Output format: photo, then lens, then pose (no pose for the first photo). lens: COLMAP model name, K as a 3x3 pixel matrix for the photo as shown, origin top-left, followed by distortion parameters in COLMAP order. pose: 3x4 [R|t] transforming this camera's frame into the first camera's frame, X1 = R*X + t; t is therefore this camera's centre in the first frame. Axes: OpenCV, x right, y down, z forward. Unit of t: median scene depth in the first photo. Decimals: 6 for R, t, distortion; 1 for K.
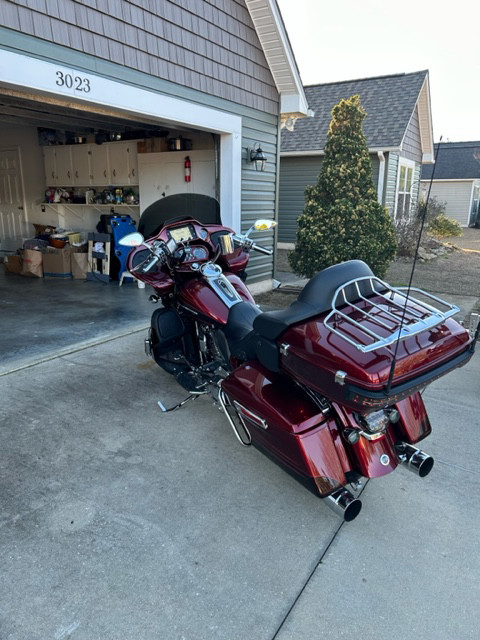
lens RADIAL K [[479.5, 0, 234.1], [0, 479.5, 313.6], [0, 0, 1]] dist [0.010582, 0.001864]
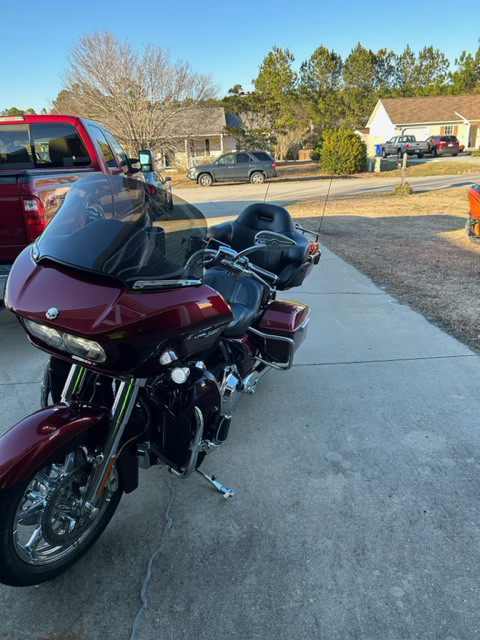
lens RADIAL K [[476.8, 0, 240.0], [0, 476.8, 320.0], [0, 0, 1]] dist [0.042218, -0.057698]
pose [[-0.568904, -0.263687, 0.778985, -0.516736], [0.231695, 0.857448, 0.459457, -0.265240], [-0.789091, 0.441874, -0.426710, 0.975244]]
